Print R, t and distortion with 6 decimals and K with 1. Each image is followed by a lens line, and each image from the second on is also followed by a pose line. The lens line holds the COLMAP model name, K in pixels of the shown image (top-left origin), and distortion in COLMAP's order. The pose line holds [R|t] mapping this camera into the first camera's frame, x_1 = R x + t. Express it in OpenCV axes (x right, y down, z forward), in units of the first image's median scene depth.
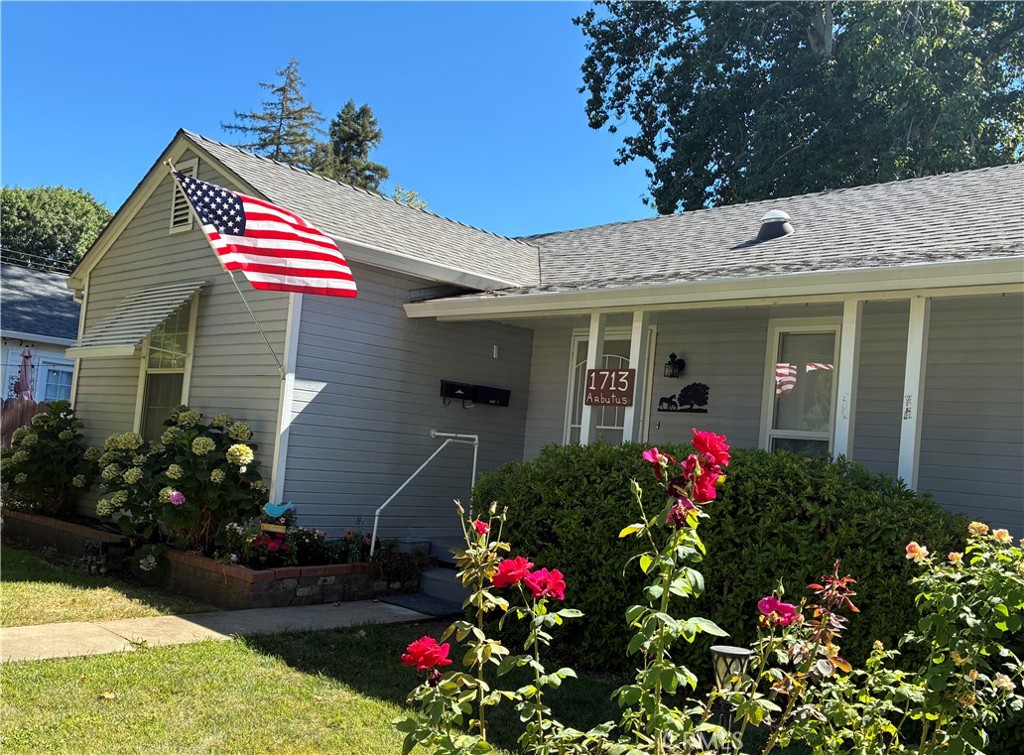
lens RADIAL K [[959.0, 0, 543.0], [0, 959.0, 412.8], [0, 0, 1]] dist [0.033303, 0.000000]
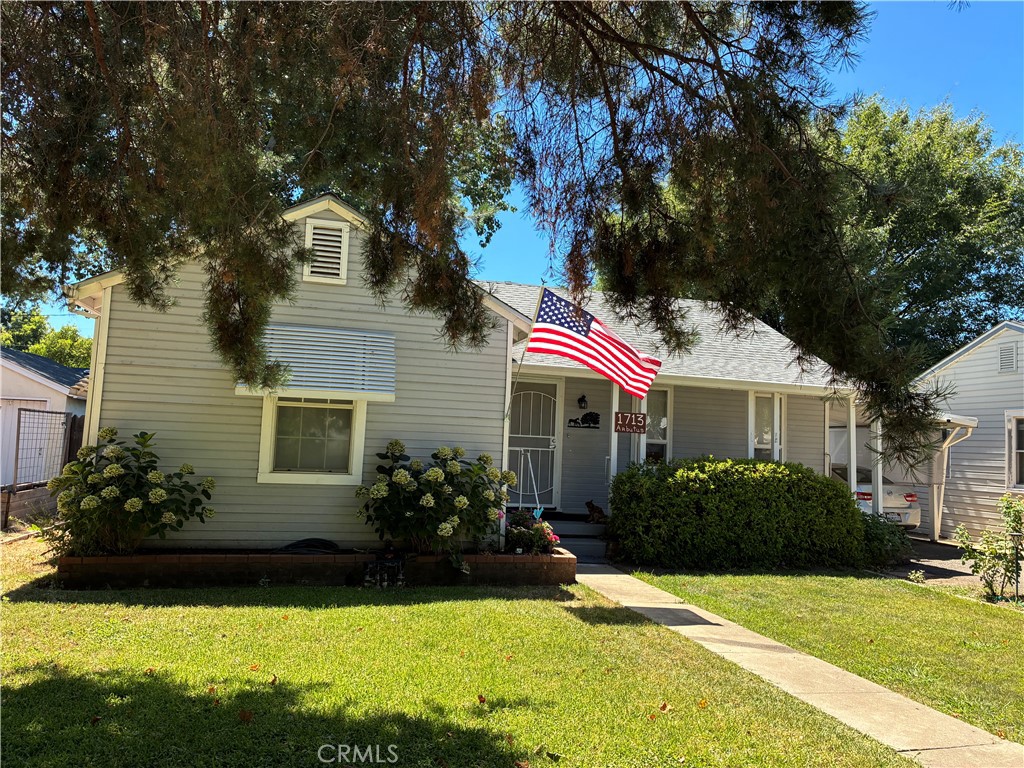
lens RADIAL K [[775.0, 0, 515.9], [0, 775.0, 379.1], [0, 0, 1]] dist [0.054524, -0.052798]
pose [[0.528491, 0.010898, 0.848869, -1.084372], [-0.043018, 0.998977, 0.013957, -0.100617], [-0.847849, -0.043893, 0.528419, 0.334391]]
